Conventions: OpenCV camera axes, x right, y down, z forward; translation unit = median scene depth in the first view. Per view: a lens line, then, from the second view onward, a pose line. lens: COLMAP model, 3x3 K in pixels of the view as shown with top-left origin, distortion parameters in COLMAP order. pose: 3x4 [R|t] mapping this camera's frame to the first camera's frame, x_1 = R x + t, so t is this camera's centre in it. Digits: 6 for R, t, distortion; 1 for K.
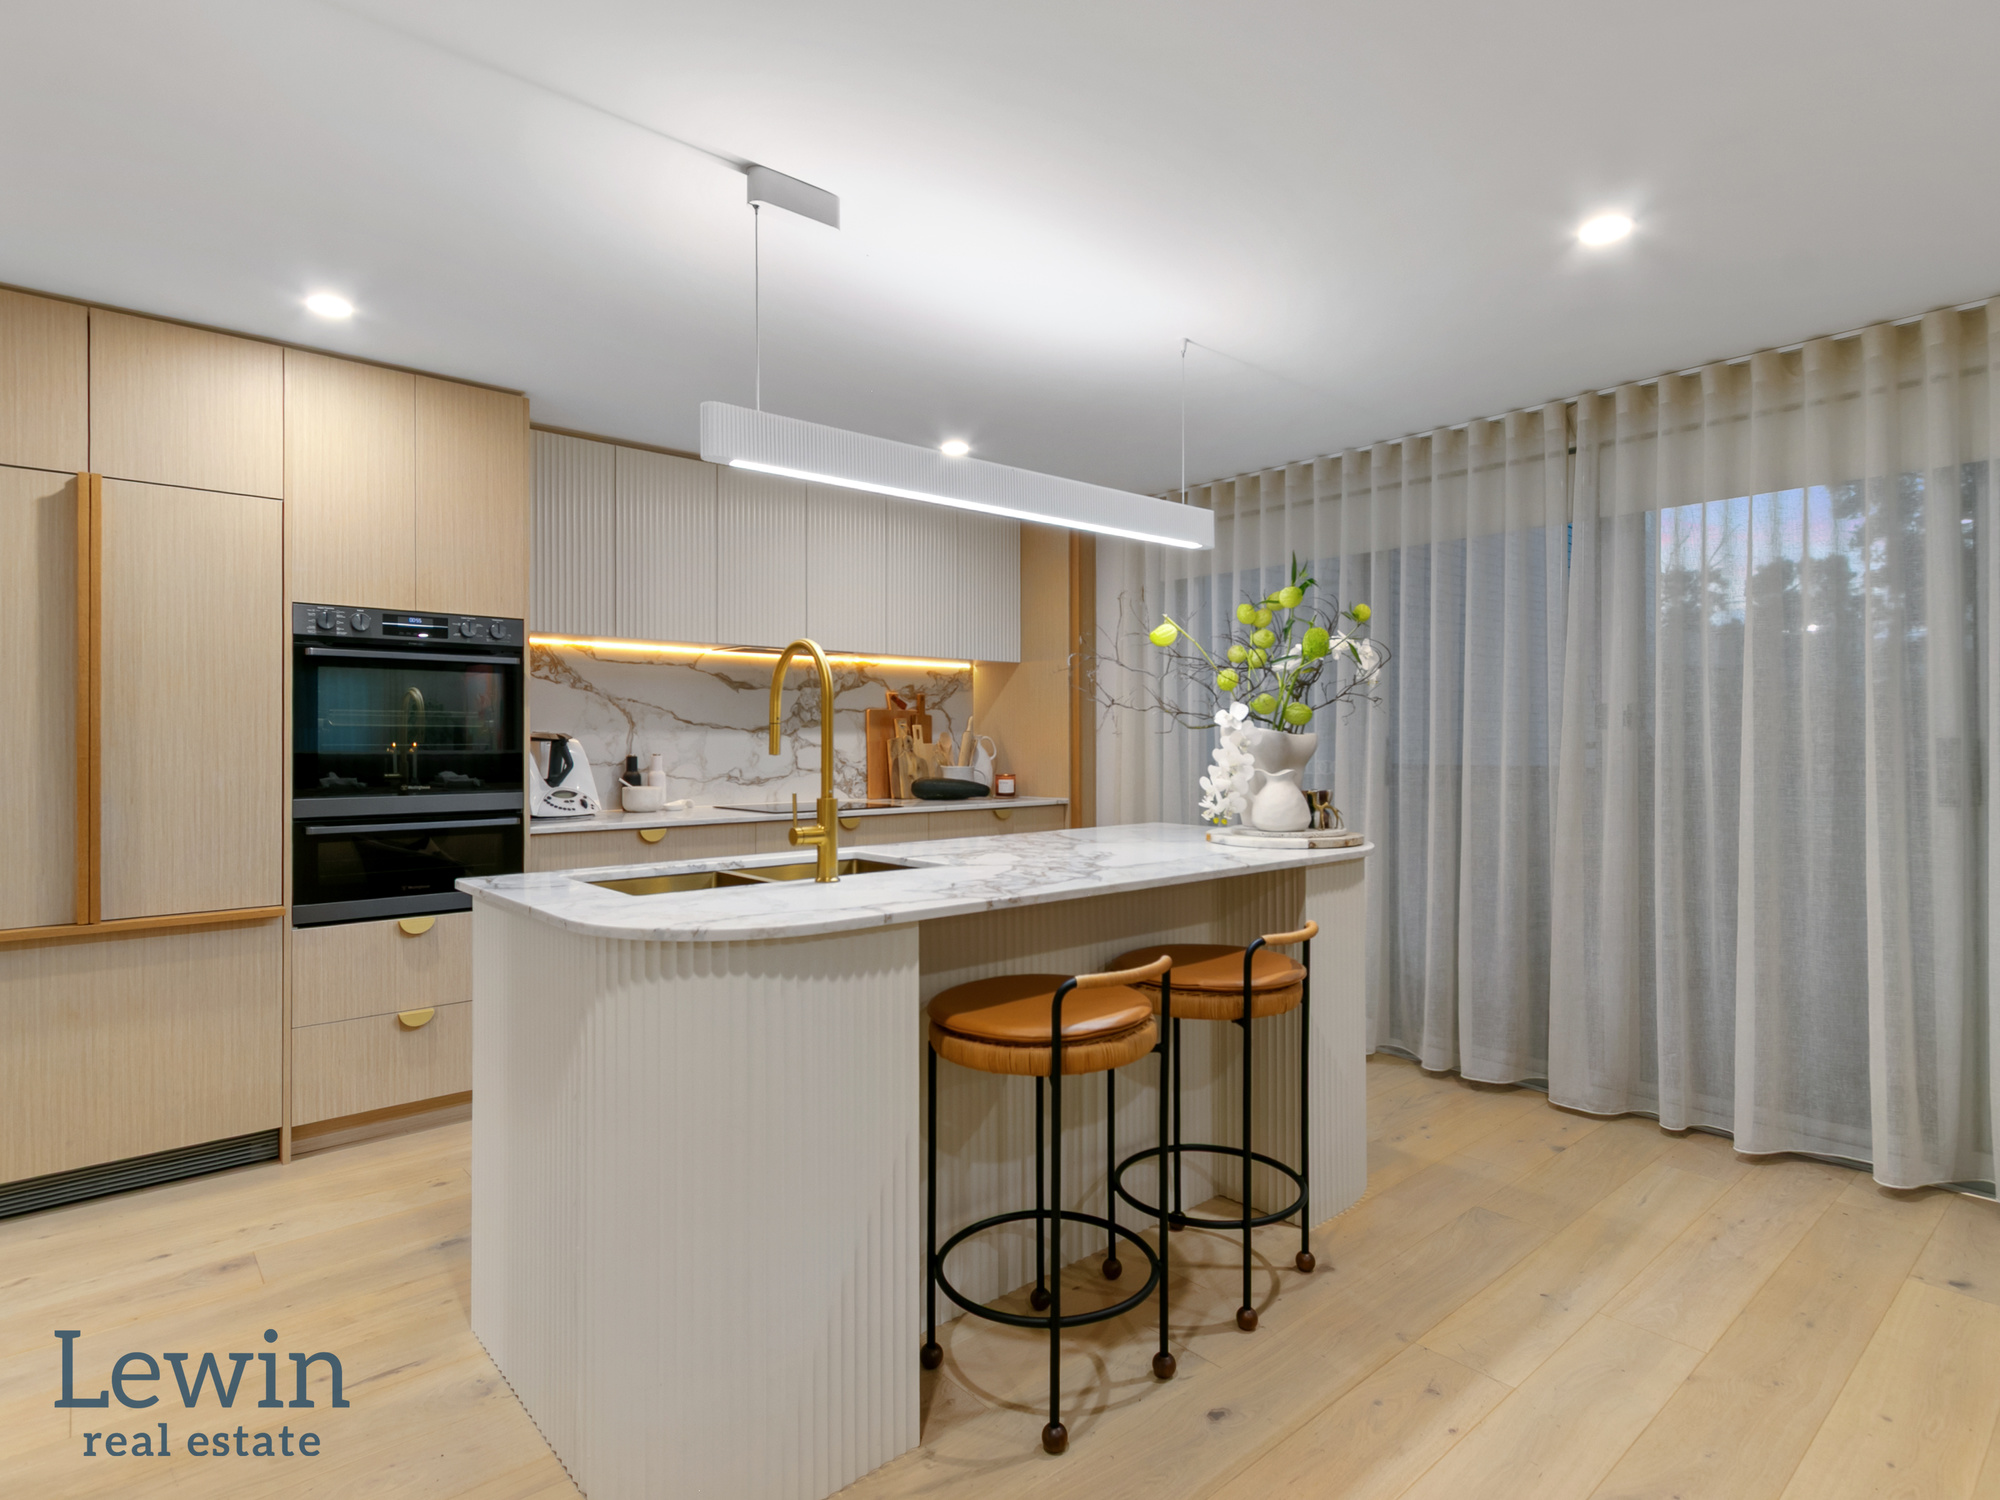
lens RADIAL K [[1048.8, 0, 996.8], [0, 1048.8, 761.5], [0, 0, 1]] dist [0.004220, -0.000288]
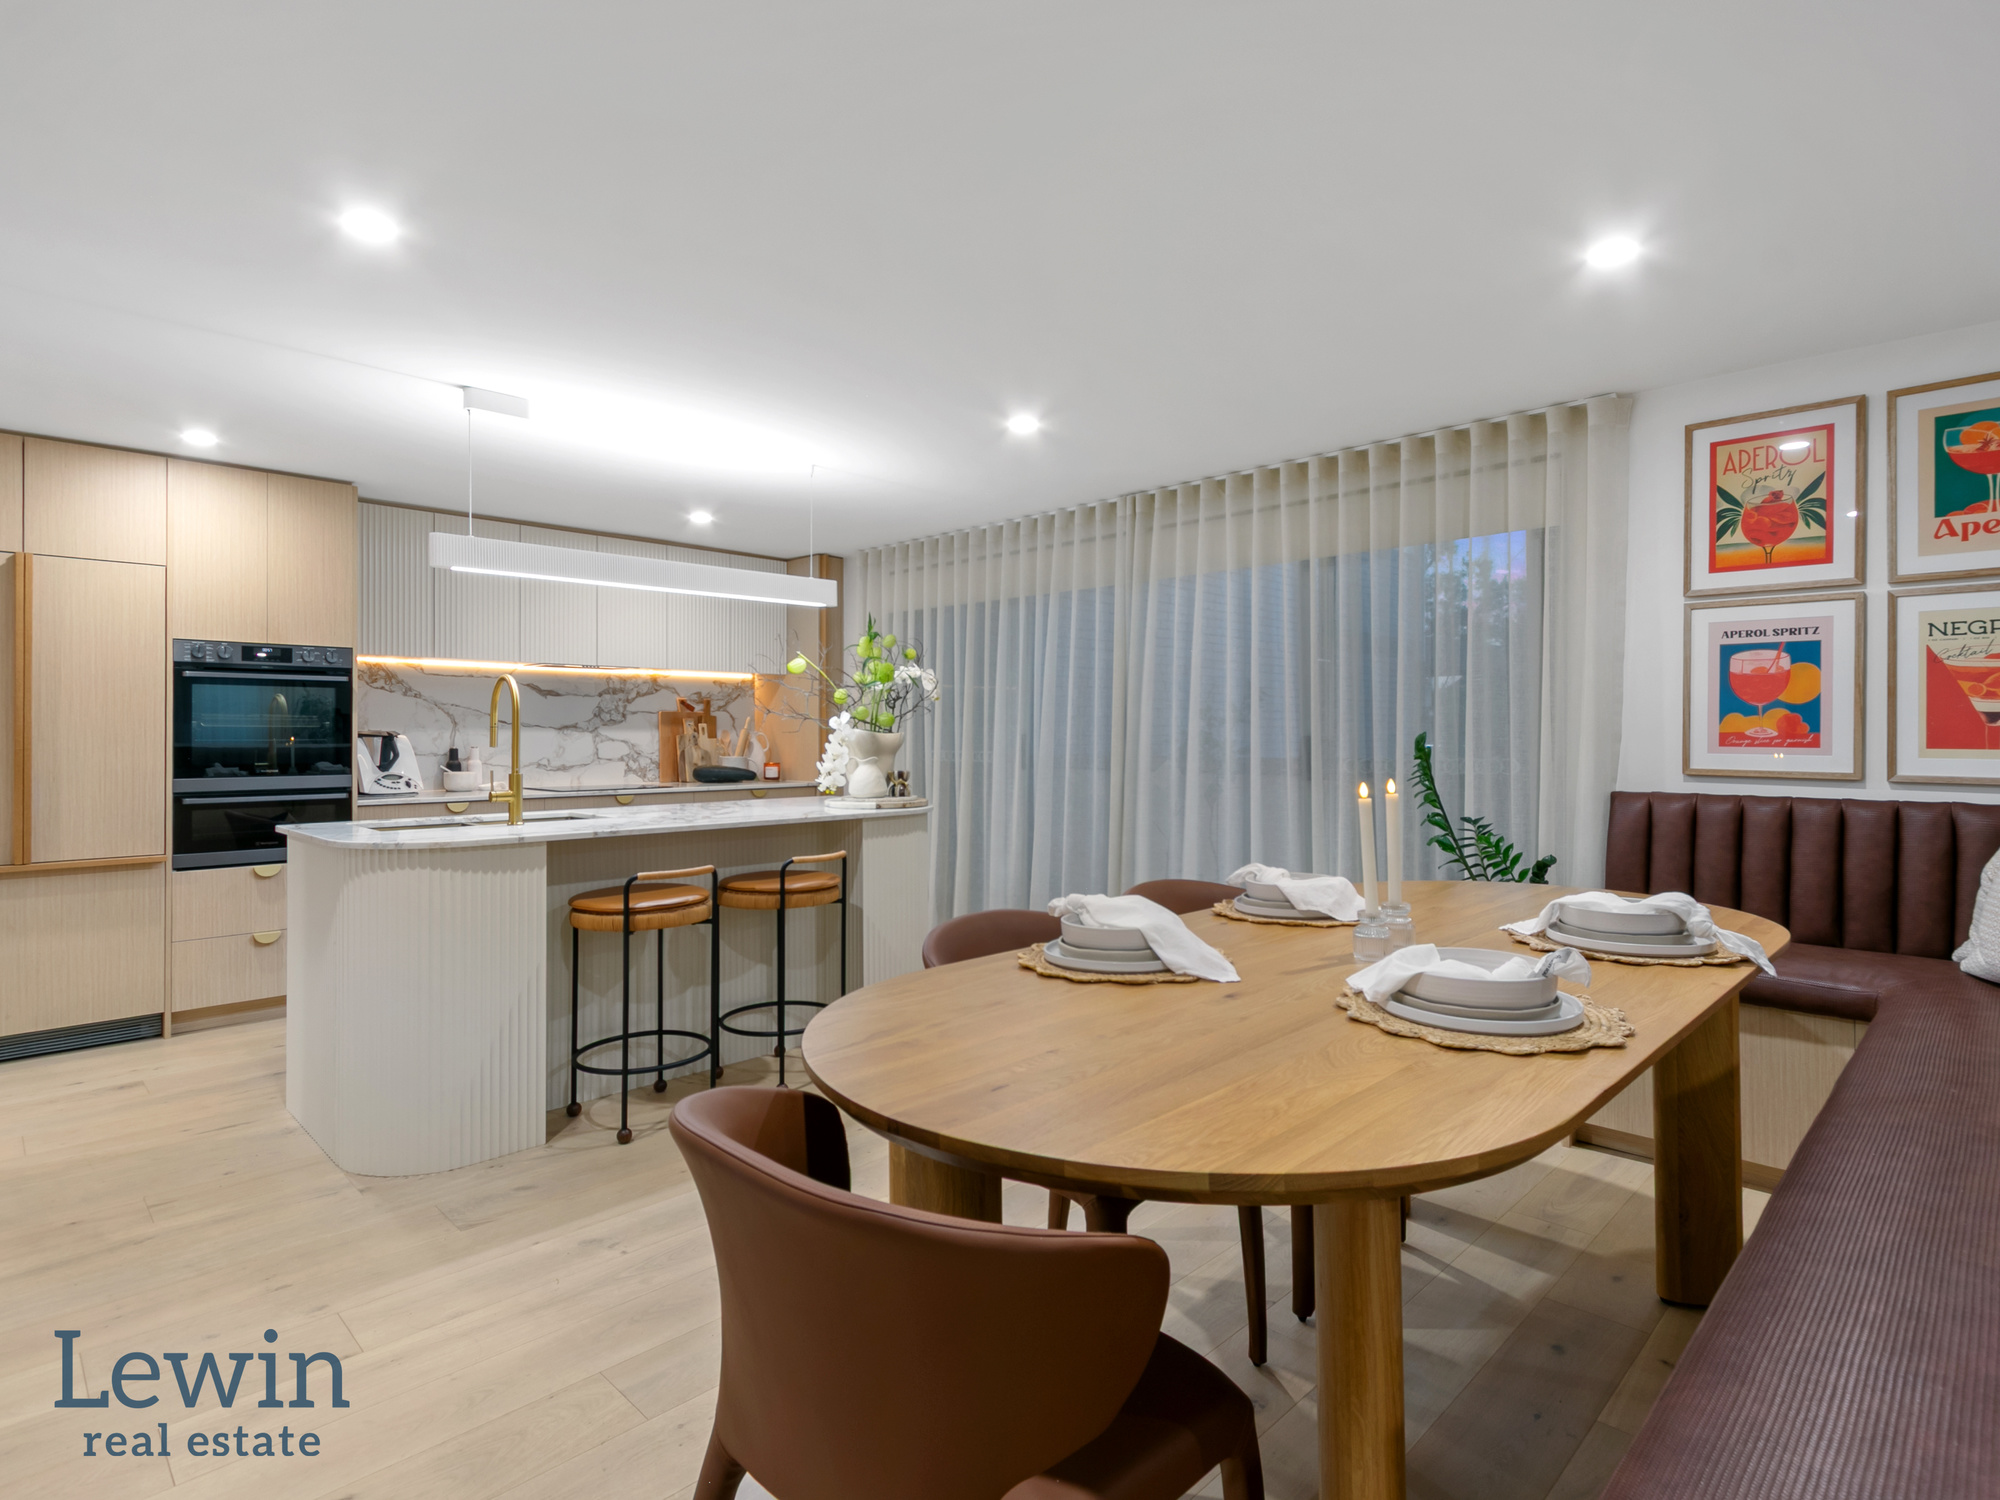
lens RADIAL K [[1031.4, 0, 1000.0], [0, 1031.4, 750.0], [0, 0, 1]] dist [0.001784, -0.001928]
pose [[0.997252, -0.000613, 0.074080, 0.315910], [0.000938, 0.999990, -0.004359, 0.003969], [-0.074077, 0.004416, 0.997243, -0.437128]]
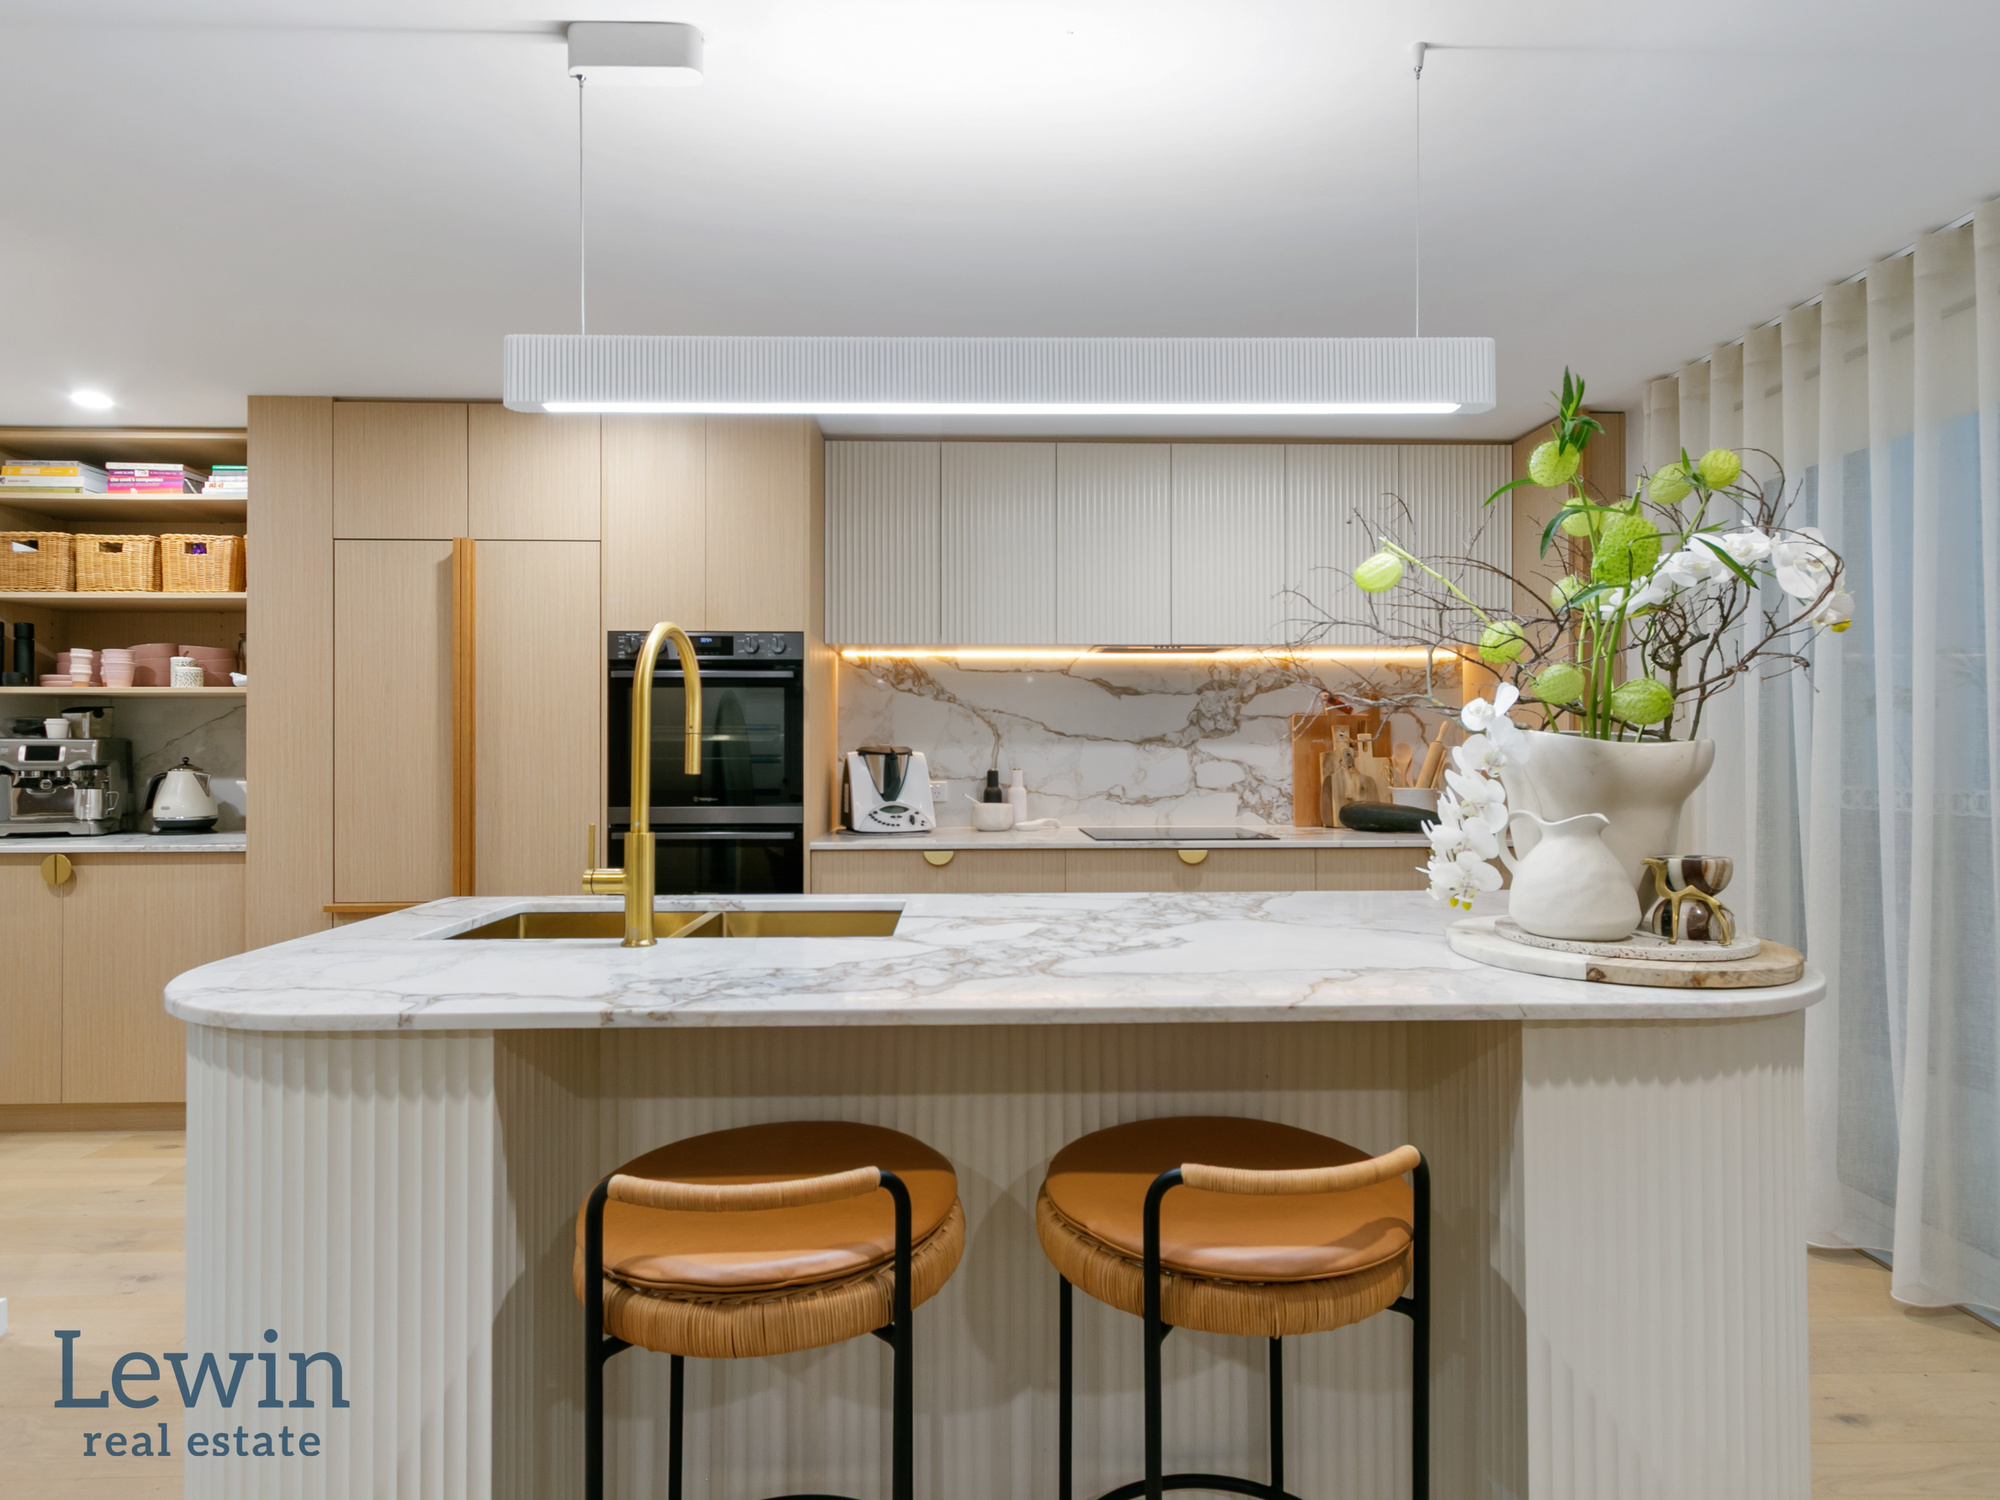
lens RADIAL K [[1031.4, 0, 1000.0], [0, 1031.4, 750.0], [0, 0, 1]] dist [0.001784, -0.001928]
pose [[0.773151, -0.002473, -0.634217, 0.336082], [-0.012048, 0.999755, -0.018585, -0.008900], [0.634108, 0.022010, 0.772931, 0.399648]]
